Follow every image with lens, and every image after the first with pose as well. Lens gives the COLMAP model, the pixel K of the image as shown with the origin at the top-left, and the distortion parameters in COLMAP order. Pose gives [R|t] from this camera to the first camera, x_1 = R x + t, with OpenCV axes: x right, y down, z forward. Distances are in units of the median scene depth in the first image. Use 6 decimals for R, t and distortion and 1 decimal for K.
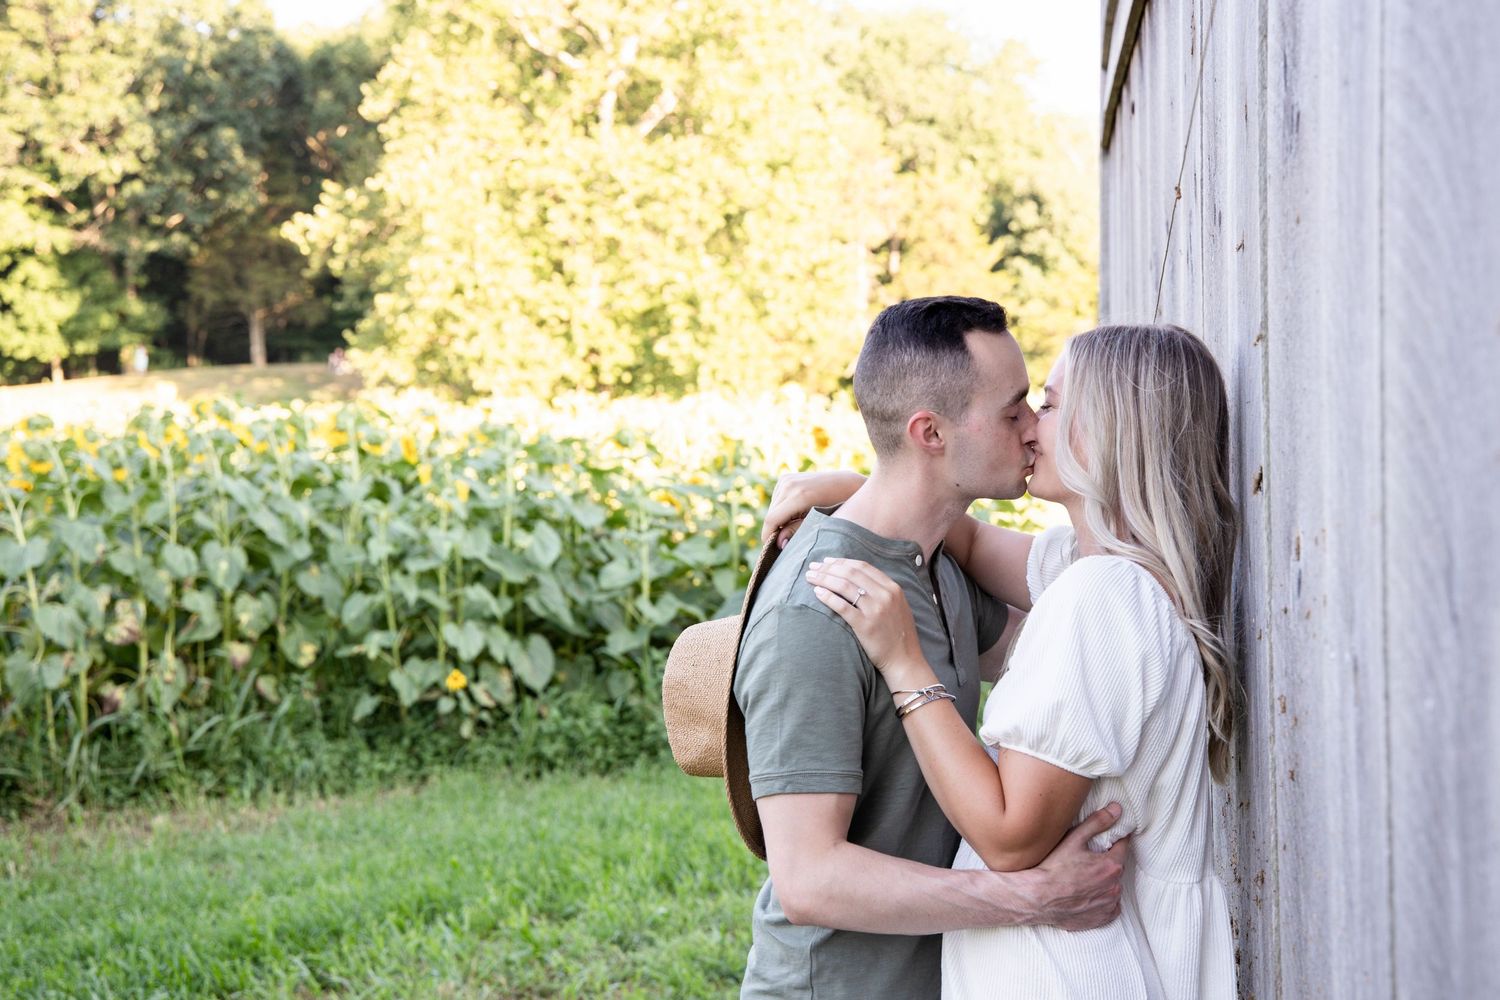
lens RADIAL K [[2620.9, 0, 748.9], [0, 2620.9, 501.2], [0, 0, 1]] dist [0.231675, 0.000000]
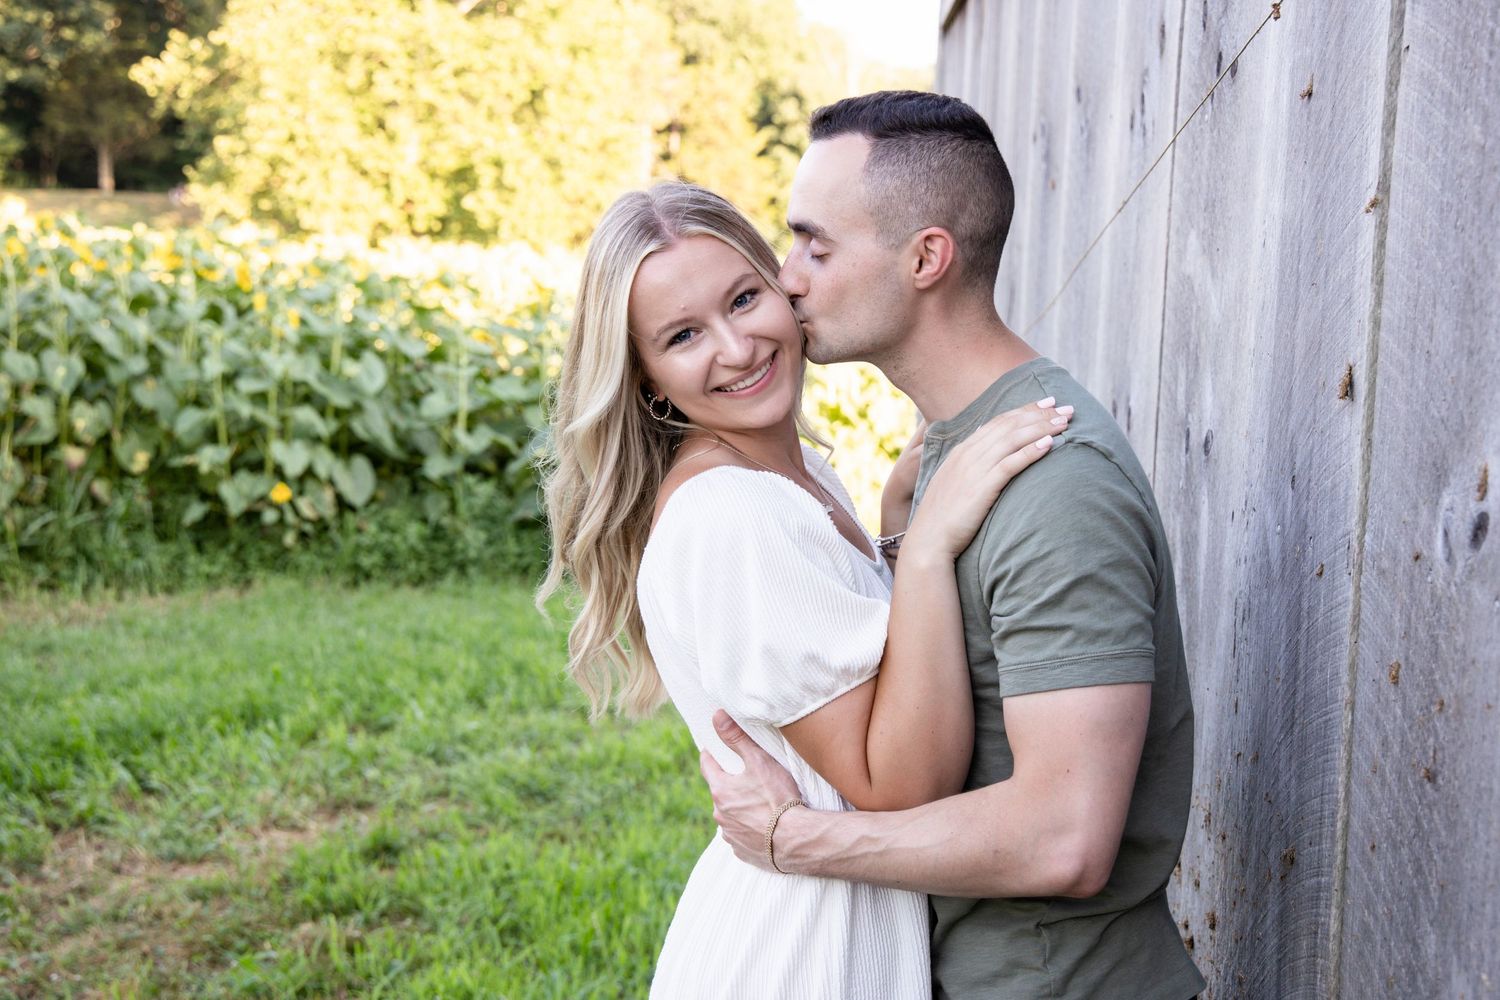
lens RADIAL K [[2070.2, 0, 754.5], [0, 2070.2, 504.9], [0, 0, 1]] dist [0.138630, 0.000000]
pose [[0.991836, 0.049271, 0.117619, -0.018147], [-0.058258, 0.995537, 0.074240, -0.002503], [-0.113436, -0.080486, 0.990280, 0.121798]]
